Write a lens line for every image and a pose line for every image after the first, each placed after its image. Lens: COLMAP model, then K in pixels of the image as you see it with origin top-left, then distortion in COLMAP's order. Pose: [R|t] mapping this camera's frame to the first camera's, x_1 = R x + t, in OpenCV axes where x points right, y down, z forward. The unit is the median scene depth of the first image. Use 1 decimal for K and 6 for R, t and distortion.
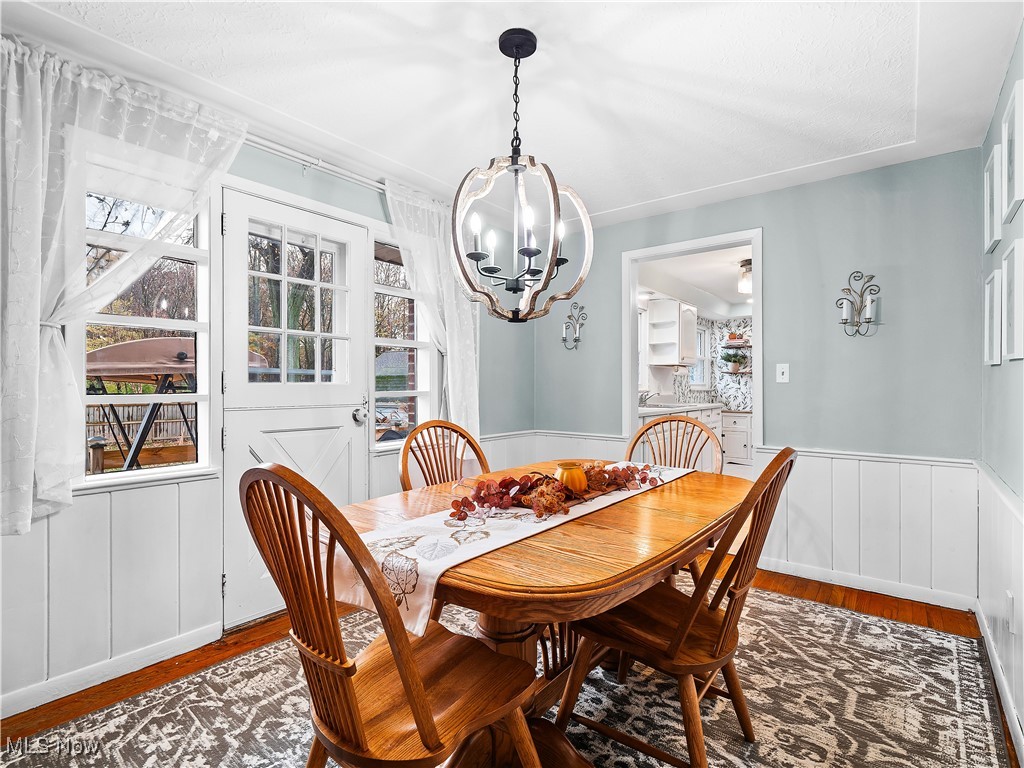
lens RADIAL K [[518.4, 0, 511.5], [0, 518.4, 381.6], [0, 0, 1]] dist [0.018539, 0.000393]
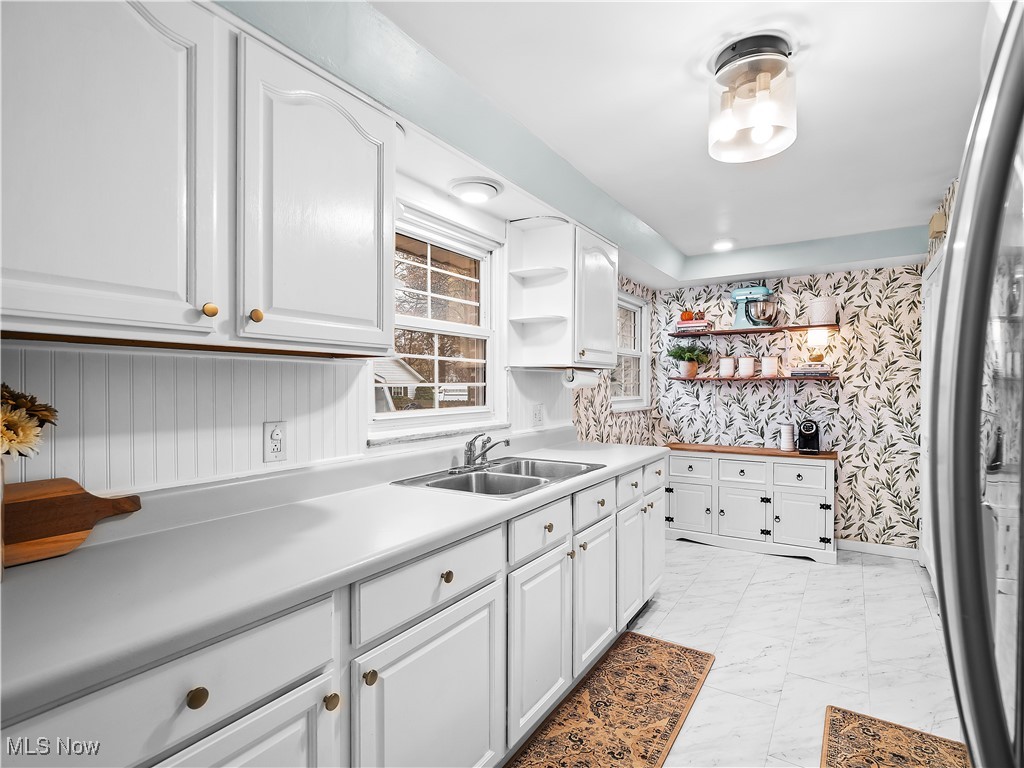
lens RADIAL K [[518.4, 0, 512.0], [0, 518.4, 386.6], [0, 0, 1]] dist [0.018539, 0.000393]
pose [[0.996594, -0.001454, 0.082448, 0.183931], [0.000369, 0.999913, 0.013167, -0.016450], [-0.082460, -0.013092, 0.996508, 0.440976]]
